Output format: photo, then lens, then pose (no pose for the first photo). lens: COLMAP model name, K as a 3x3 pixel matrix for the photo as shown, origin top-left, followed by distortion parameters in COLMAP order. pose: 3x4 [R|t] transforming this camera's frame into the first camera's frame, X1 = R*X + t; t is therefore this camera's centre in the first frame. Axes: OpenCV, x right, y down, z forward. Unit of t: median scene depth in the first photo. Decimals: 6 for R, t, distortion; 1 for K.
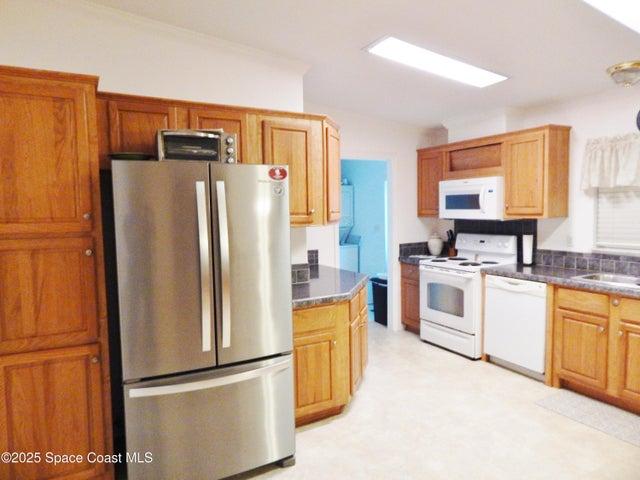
lens RADIAL K [[422.7, 0, 323.0], [0, 422.7, 240.3], [0, 0, 1]] dist [0.002362, -0.001311]
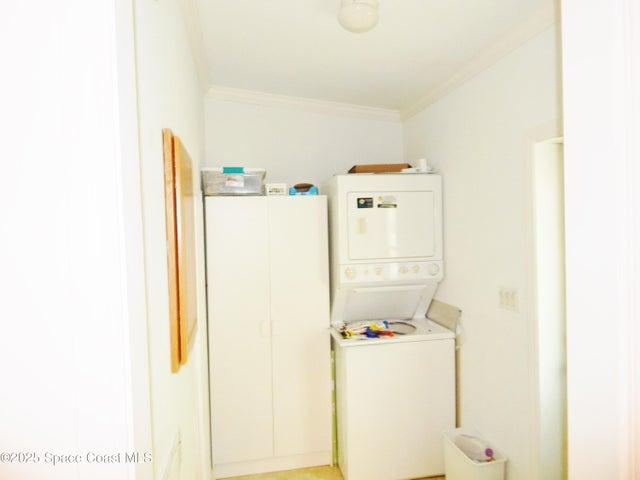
lens RADIAL K [[414.4, 0, 320.0], [0, 414.4, 240.0], [0, 0, 1]] dist [-0.000872, -0.003409]
pose [[0.953916, -0.000385, -0.300075, 0.133876], [-0.012776, 0.999040, -0.041895, -0.089659], [0.299803, 0.043798, 0.952995, 1.042292]]
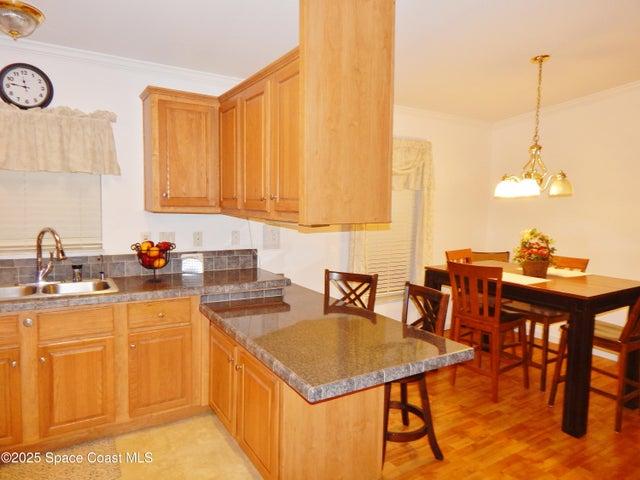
lens RADIAL K [[414.4, 0, 320.0], [0, 414.4, 240.0], [0, 0, 1]] dist [-0.000872, -0.003409]
pose [[-0.050048, -0.066304, 0.996544, -0.045052], [0.053086, 0.996207, 0.068948, -0.015643], [-0.997335, 0.056353, -0.046338, 0.362464]]
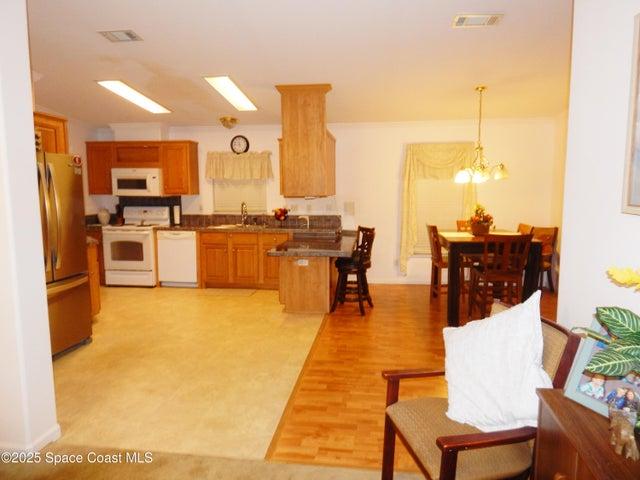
lens RADIAL K [[414.4, 0, 320.0], [0, 414.4, 240.0], [0, 0, 1]] dist [-0.000872, -0.003409]
pose [[0.595437, -0.072600, 0.800115, -0.464093], [0.046318, 0.997354, 0.056027, 0.053719], [-0.802066, 0.003699, 0.597224, -0.384678]]
